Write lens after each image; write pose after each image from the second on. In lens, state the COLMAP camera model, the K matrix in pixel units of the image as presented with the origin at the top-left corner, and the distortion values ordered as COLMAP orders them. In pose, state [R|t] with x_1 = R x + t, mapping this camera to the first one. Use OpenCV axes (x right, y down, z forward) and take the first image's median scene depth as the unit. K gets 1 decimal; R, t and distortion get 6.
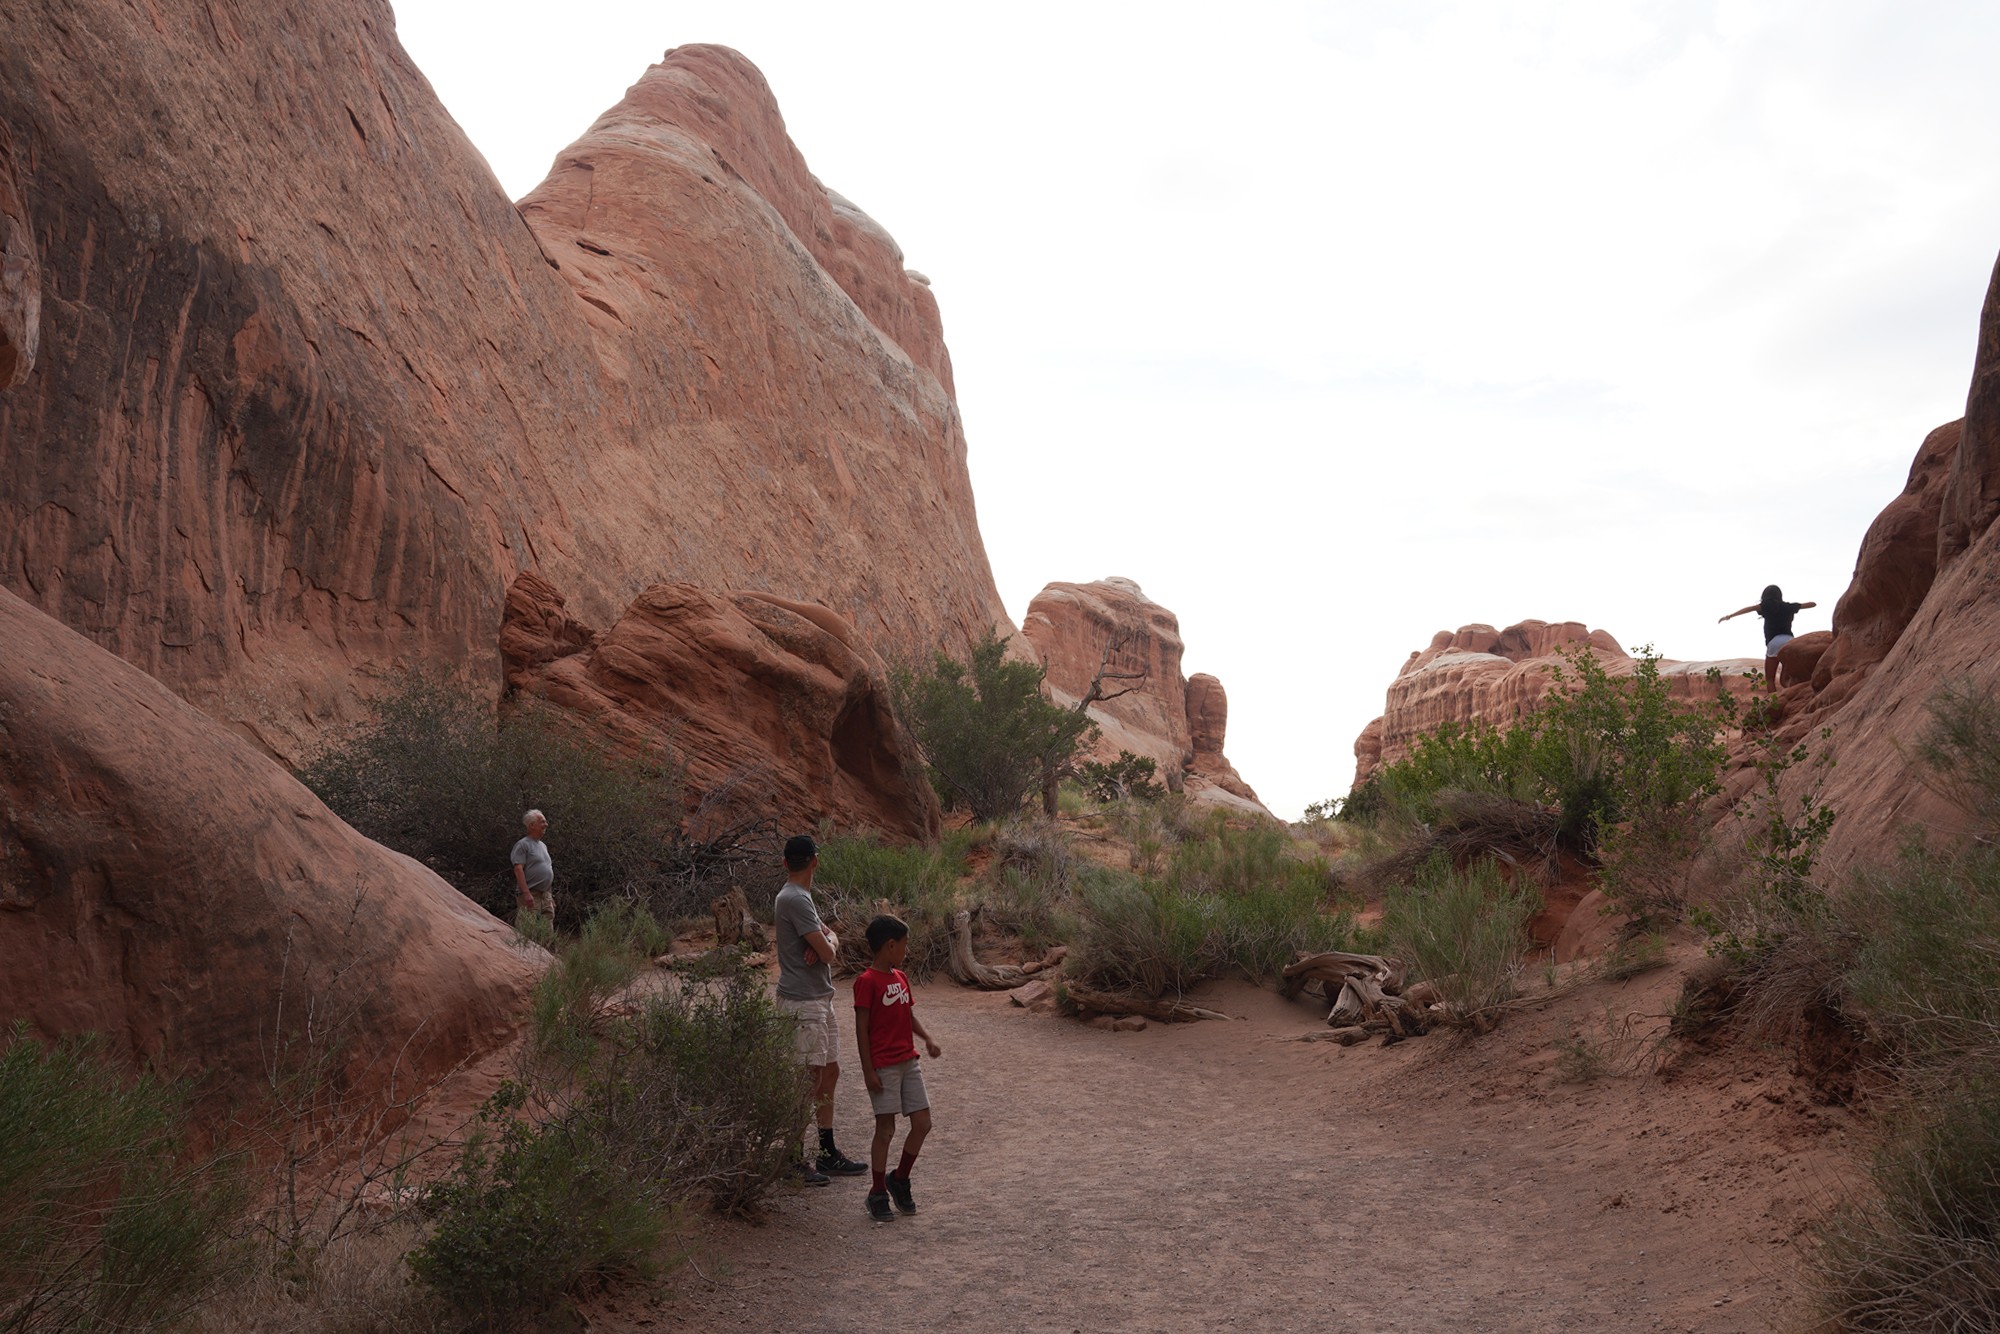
lens RADIAL K [[1962.0, 0, 995.9], [0, 1962.0, 669.9], [0, 0, 1]] dist [-0.036796, 0.000000]
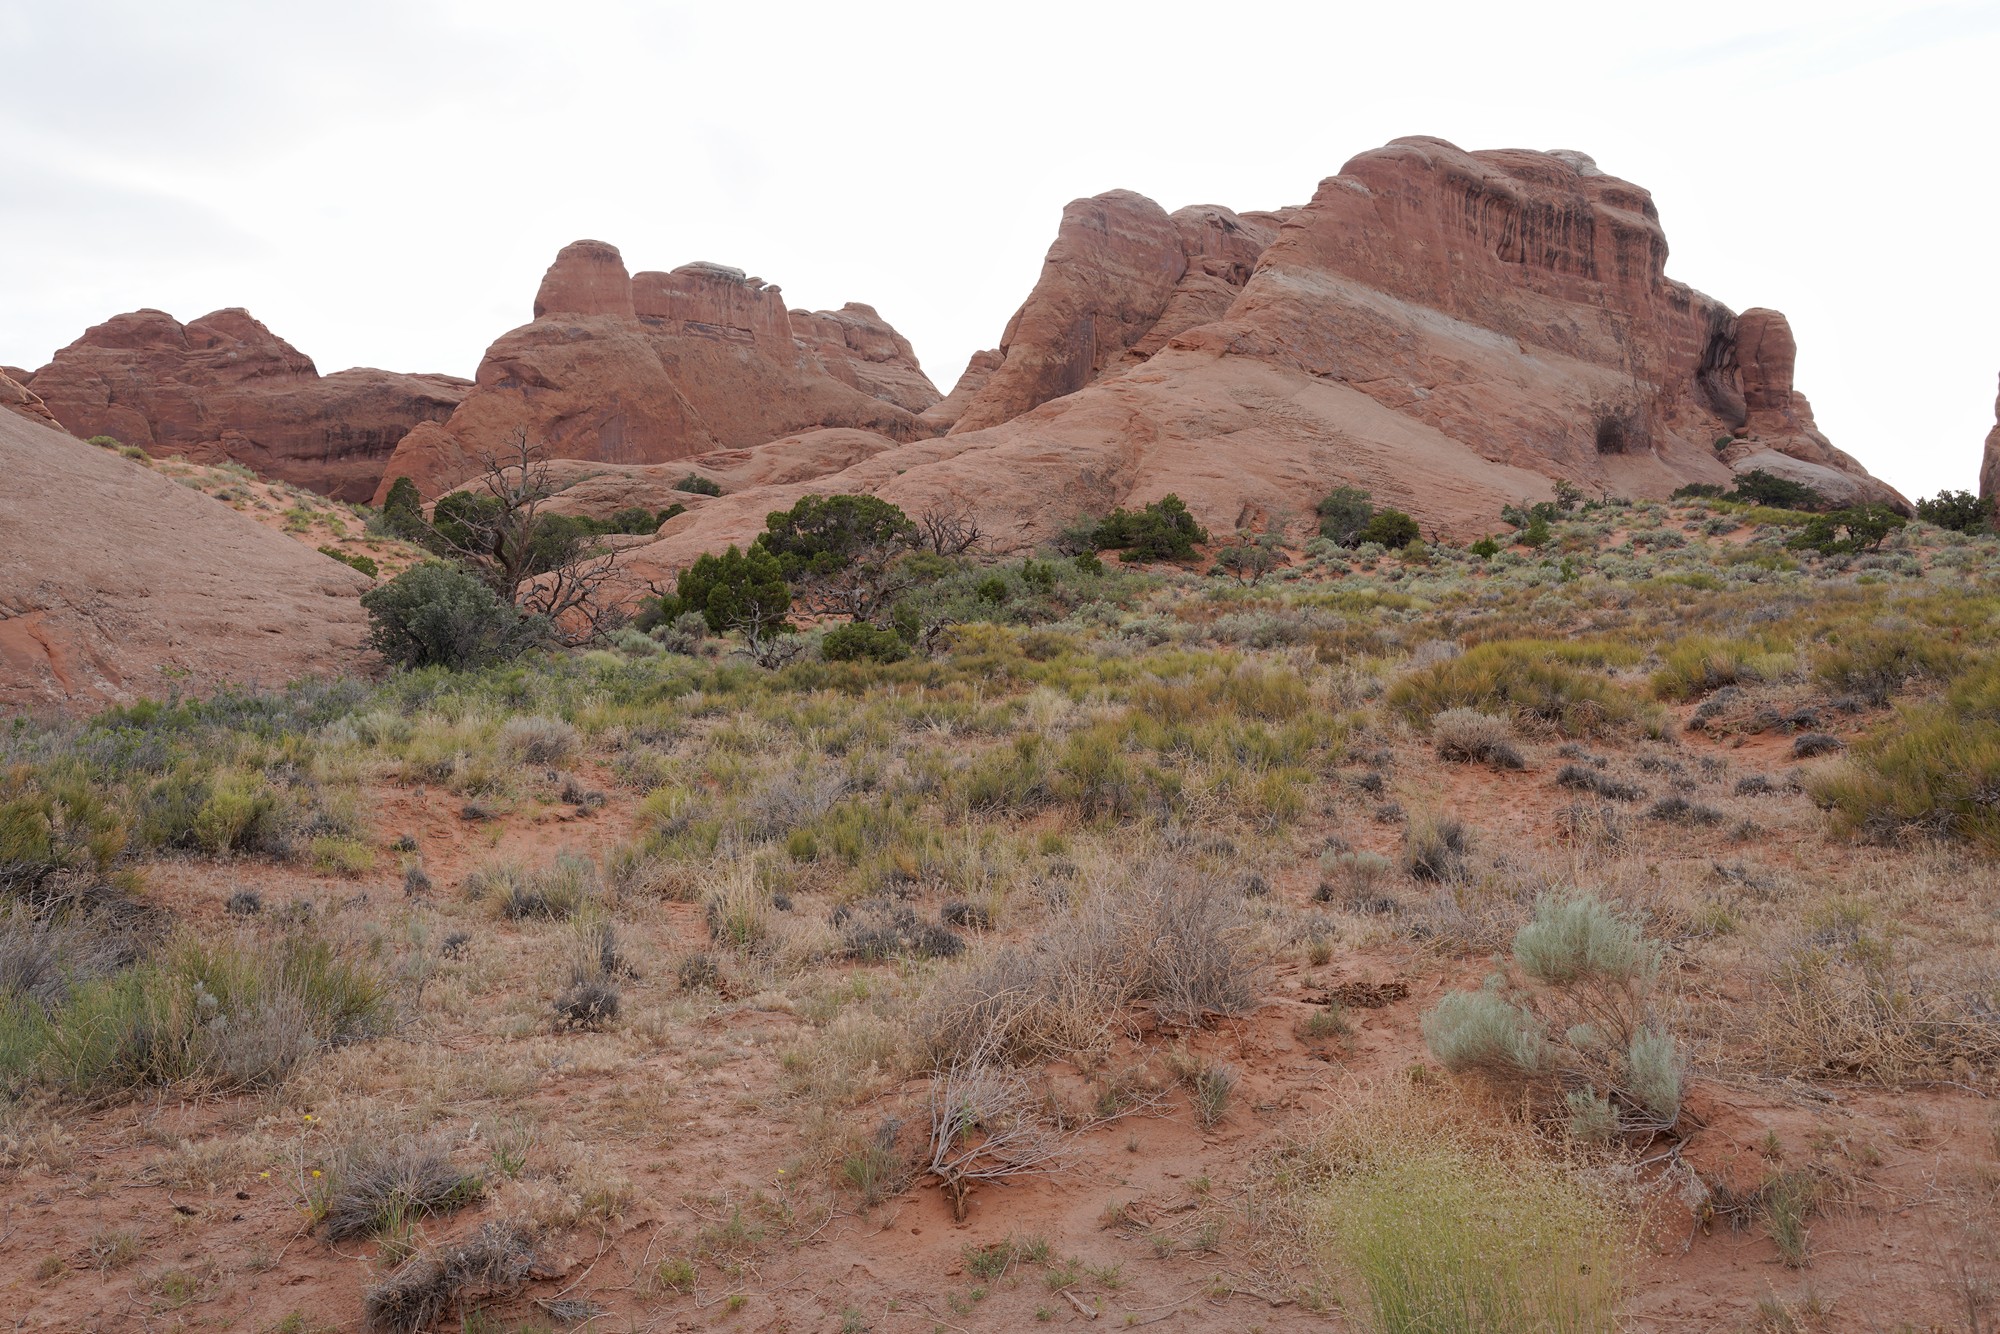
lens RADIAL K [[1607.9, 0, 998.5], [0, 1607.9, 665.6], [0, 0, 1]] dist [-0.009226, -0.001919]
pose [[0.917071, -0.049246, -0.395671, 0.095389], [0.104560, 0.987318, 0.119461, 0.043523], [0.384770, -0.150925, 0.910590, 0.379276]]
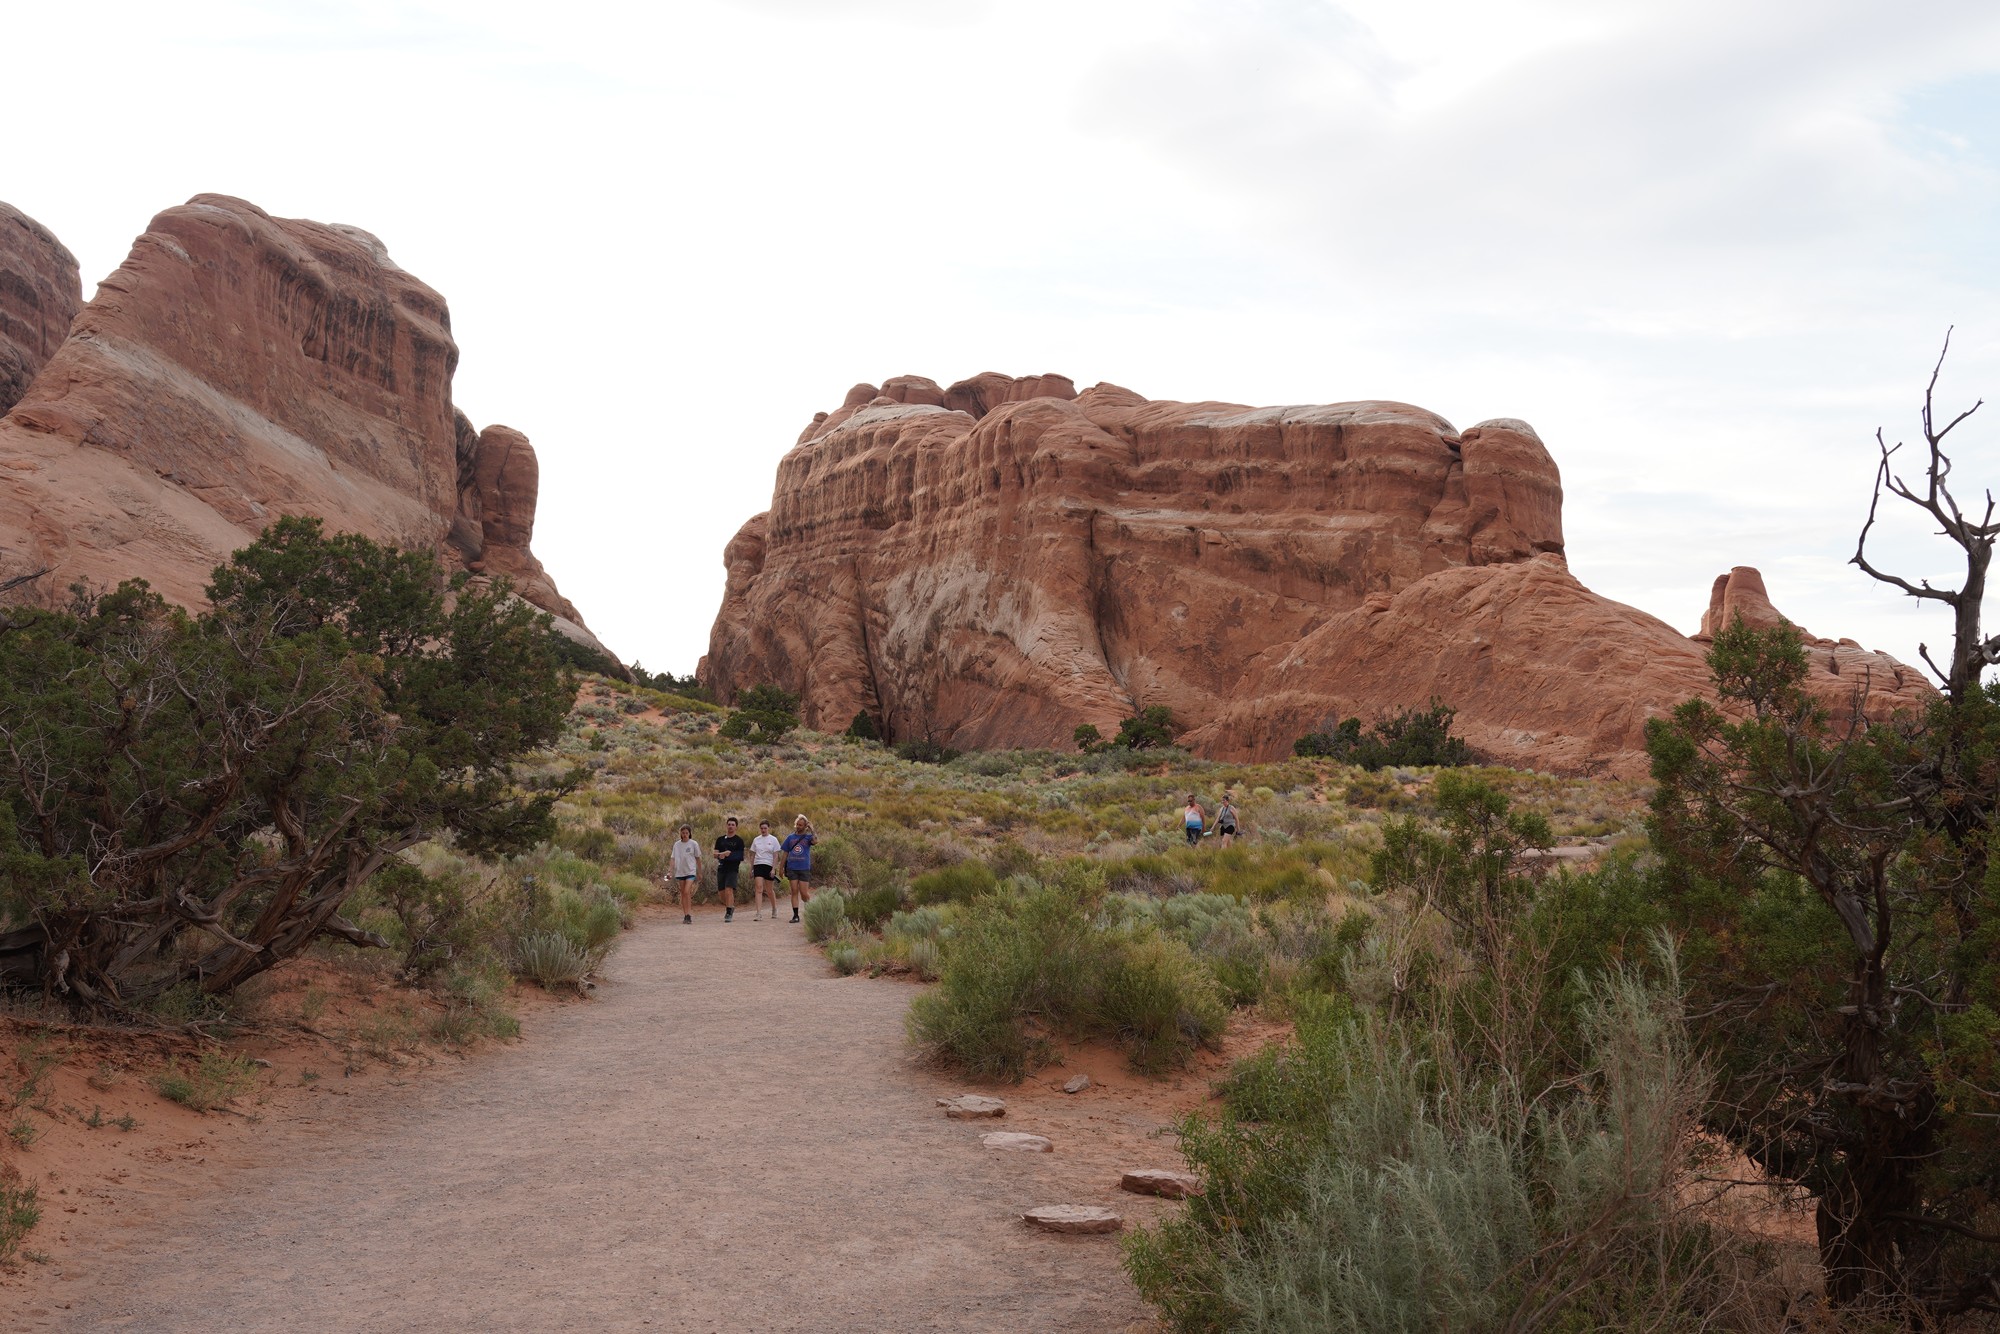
lens RADIAL K [[2305.1, 0, 1022.1], [0, 2305.1, 786.9], [0, 0, 1]] dist [0.018919, 0.000000]
pose [[0.950514, 0.020214, 0.310023, 0.042540], [-0.059238, 0.991366, 0.116983, 0.027016], [-0.304981, -0.129560, 0.943505, 0.252715]]
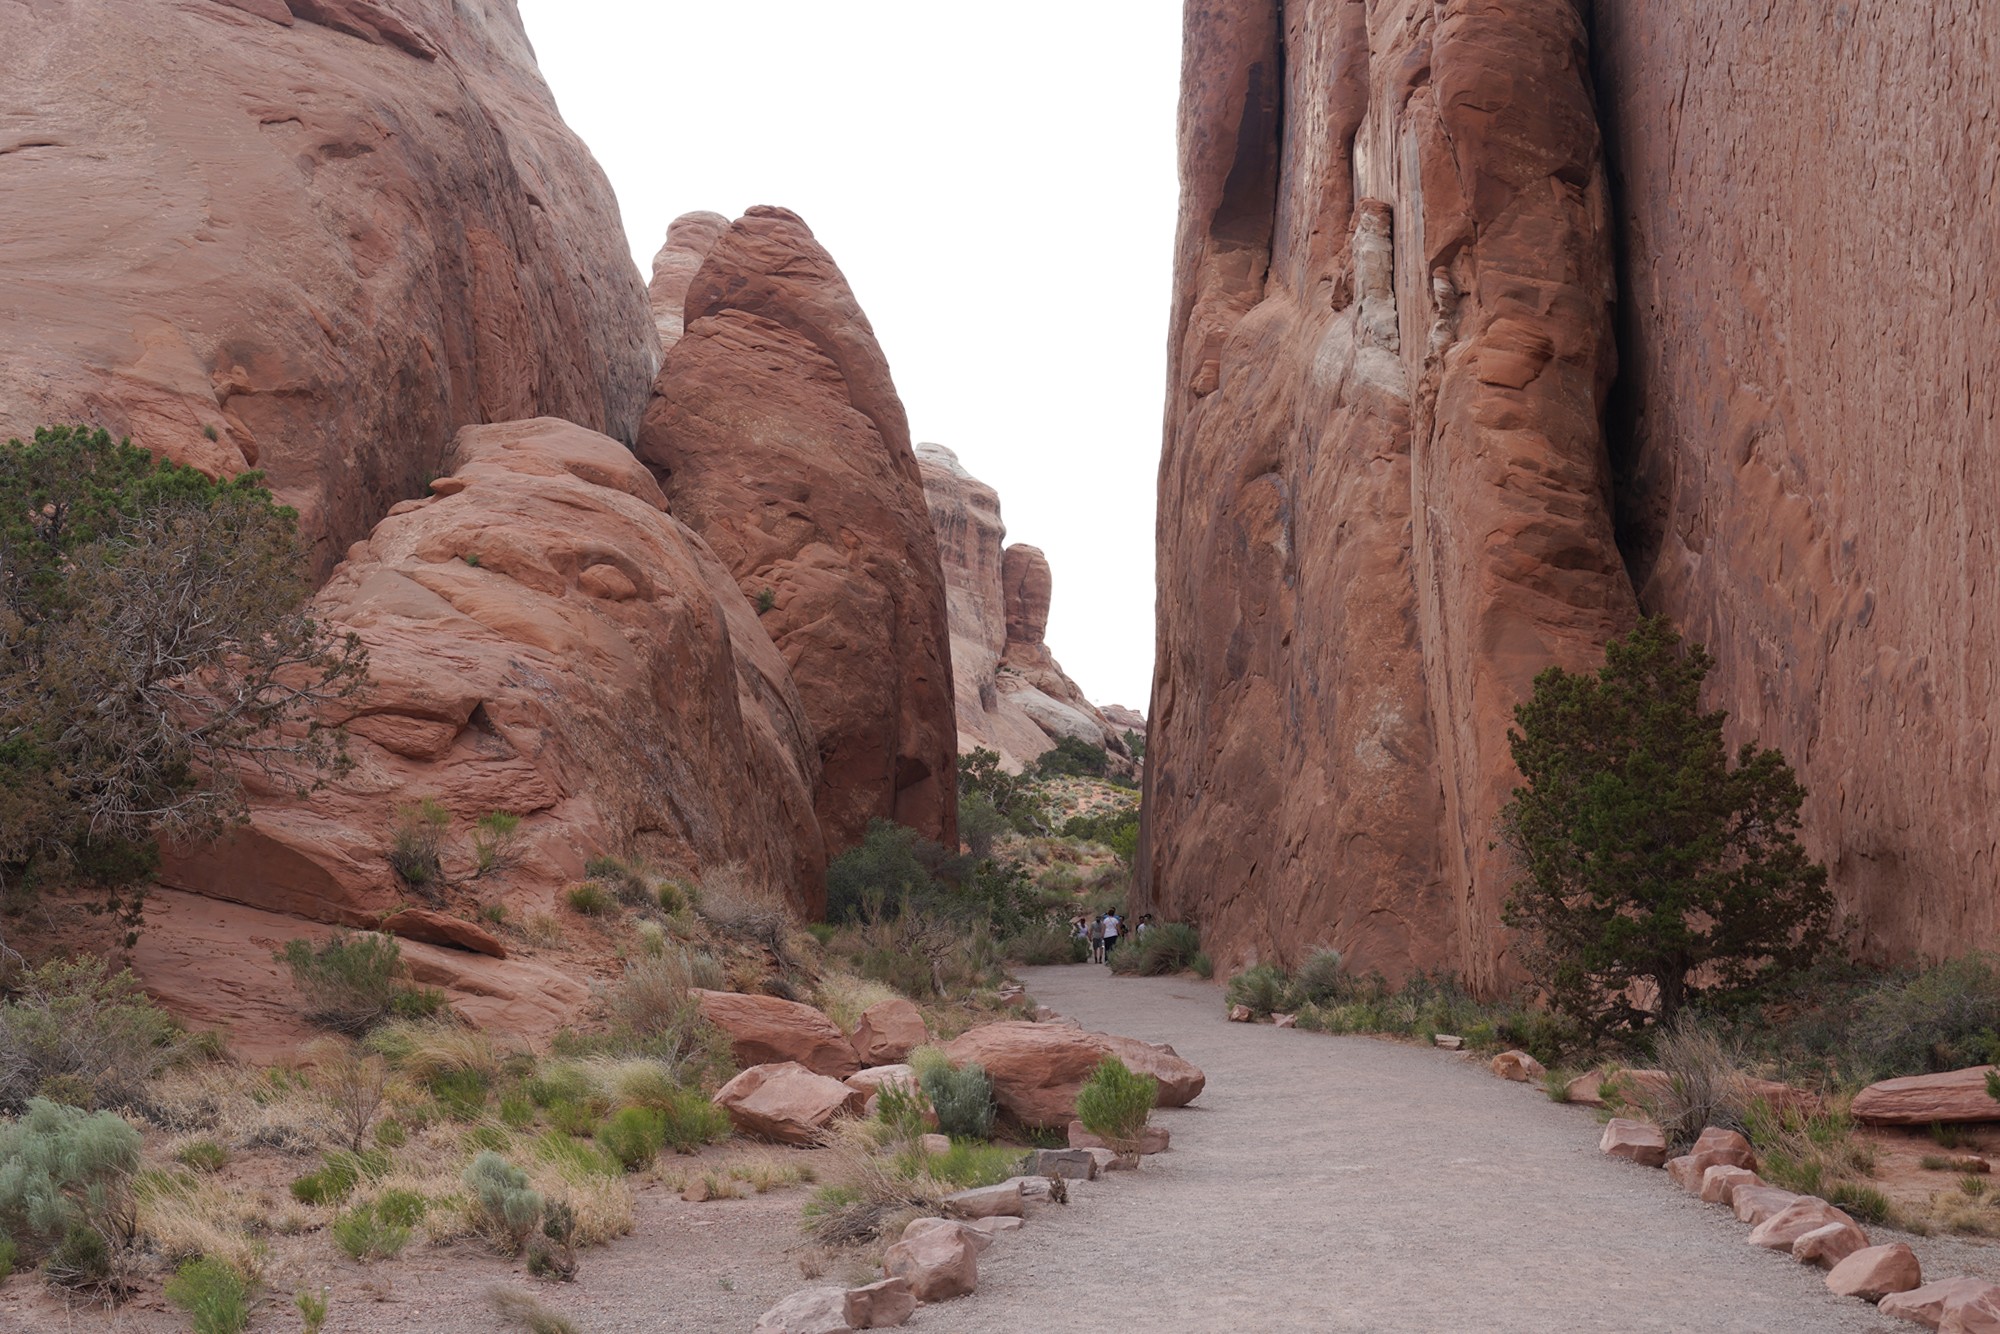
lens RADIAL K [[3145.0, 0, 1001.9], [0, 3145.0, 667.3], [0, 0, 1]] dist [0.038285, 0.000000]
pose [[0.993482, 0.047279, 0.103717, -0.043439], [-0.054616, 0.996115, 0.069079, -0.046154], [-0.100048, -0.074293, 0.992205, -0.351155]]
